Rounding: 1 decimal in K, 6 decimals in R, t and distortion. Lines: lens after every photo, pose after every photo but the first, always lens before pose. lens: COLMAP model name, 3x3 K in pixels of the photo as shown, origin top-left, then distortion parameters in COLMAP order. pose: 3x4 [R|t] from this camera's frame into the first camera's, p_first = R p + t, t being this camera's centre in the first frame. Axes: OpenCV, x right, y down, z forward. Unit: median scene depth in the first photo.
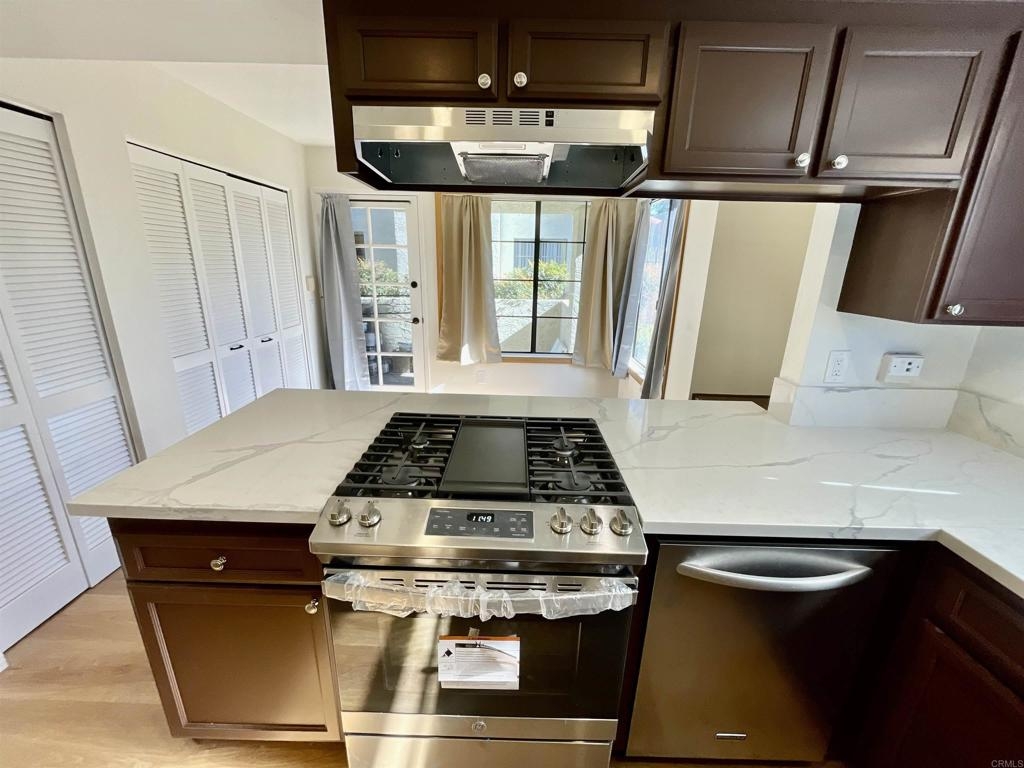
lens RADIAL K [[411.7, 0, 514.3], [0, 411.7, 384.6], [0, 0, 1]] dist [-0.001964, -0.000264]
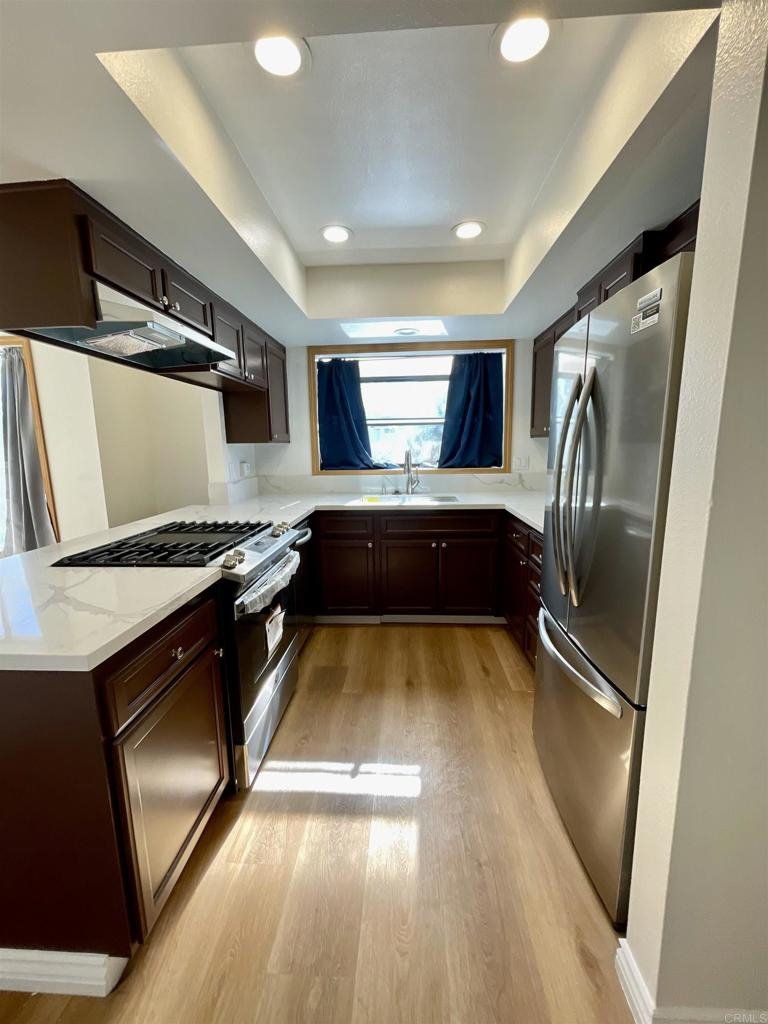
lens RADIAL K [[411.7, 0, 385.5], [0, 411.7, 514.4], [0, 0, 1]] dist [-0.001964, -0.000264]
pose [[0.046945, -0.193063, 0.980063, -1.351027], [0.296180, 0.939713, 0.170928, 0.037127], [-0.953978, 0.282250, 0.101296, 0.171119]]
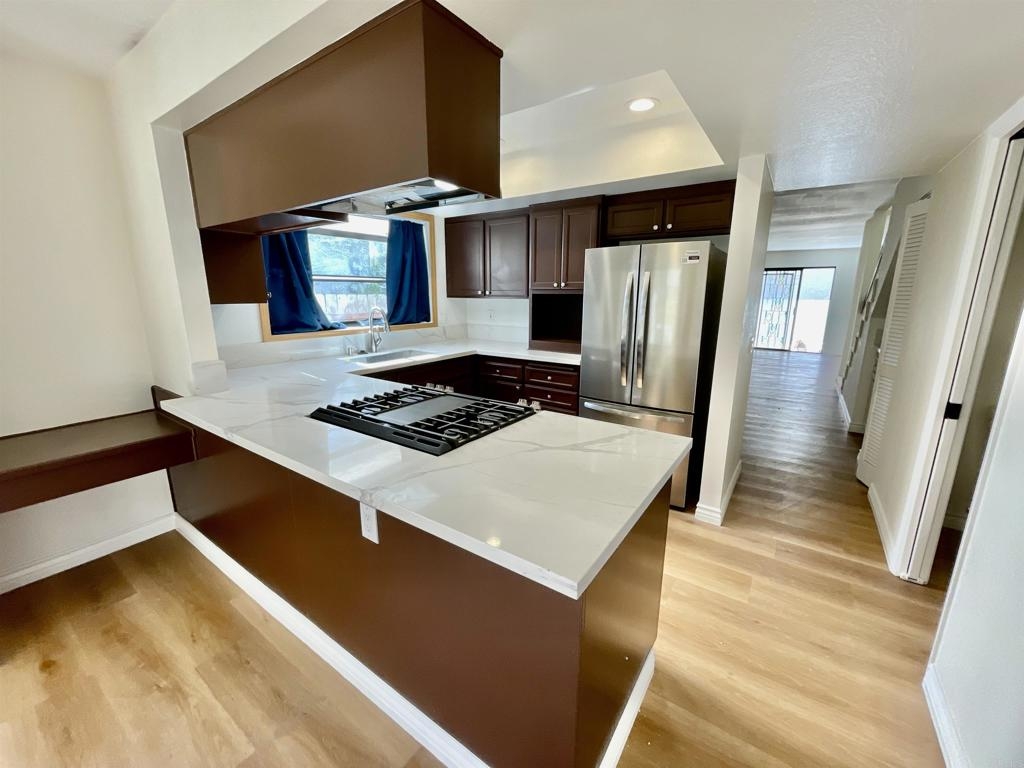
lens RADIAL K [[411.7, 0, 514.3], [0, 411.7, 384.6], [0, 0, 1]] dist [-0.001964, -0.000264]
pose [[-0.829919, -0.145472, 0.538584, -0.963246], [0.133998, 0.885164, 0.445565, -0.443268], [-0.541552, 0.441952, -0.715122, 1.679310]]
